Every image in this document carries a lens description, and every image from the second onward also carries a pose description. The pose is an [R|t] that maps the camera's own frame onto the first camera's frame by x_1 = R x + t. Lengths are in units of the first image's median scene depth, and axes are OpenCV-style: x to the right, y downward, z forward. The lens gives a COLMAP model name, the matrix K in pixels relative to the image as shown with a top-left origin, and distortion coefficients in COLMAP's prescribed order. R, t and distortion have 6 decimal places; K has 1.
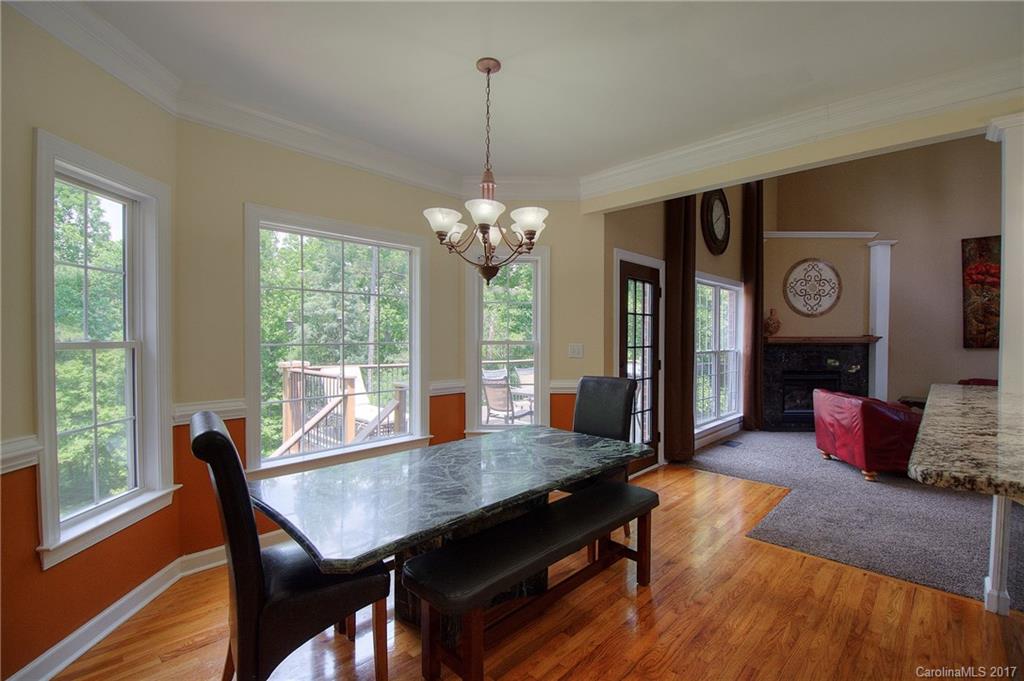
lens RADIAL K [[458.3, 0, 509.1], [0, 458.3, 343.7], [0, 0, 1]] dist [-0.008013, -0.009718]
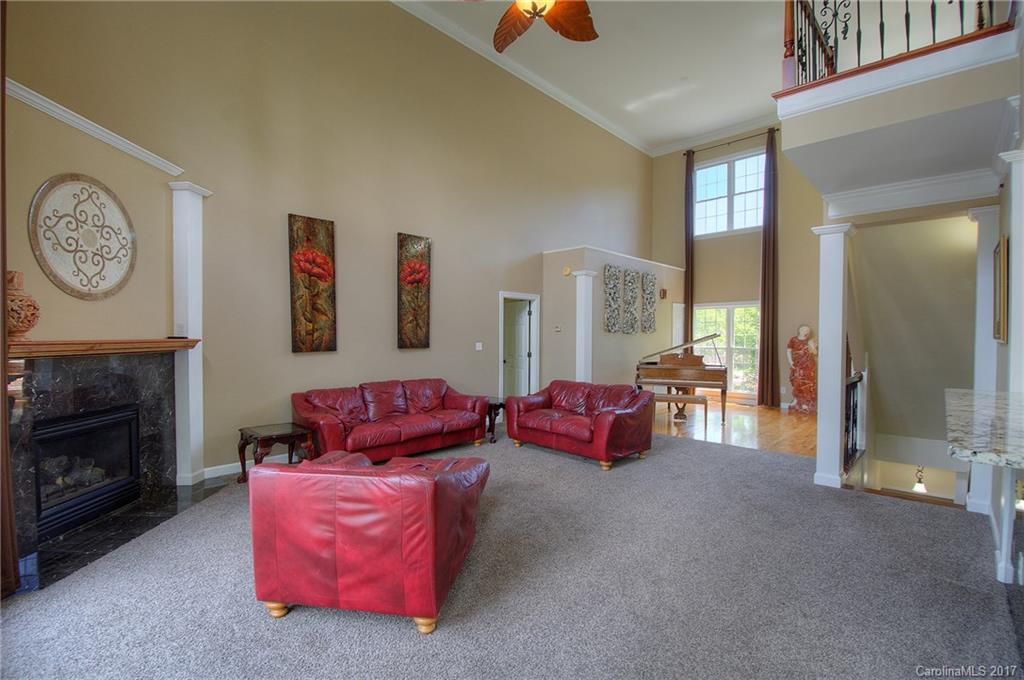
lens RADIAL K [[458.3, 0, 509.2], [0, 458.3, 343.7], [0, 0, 1]] dist [-0.008013, -0.009718]
pose [[-0.019816, -0.021683, 0.999568, 0.180240], [0.012276, 0.999684, 0.021929, -0.017093], [-0.999728, 0.012705, -0.019544, 0.569478]]
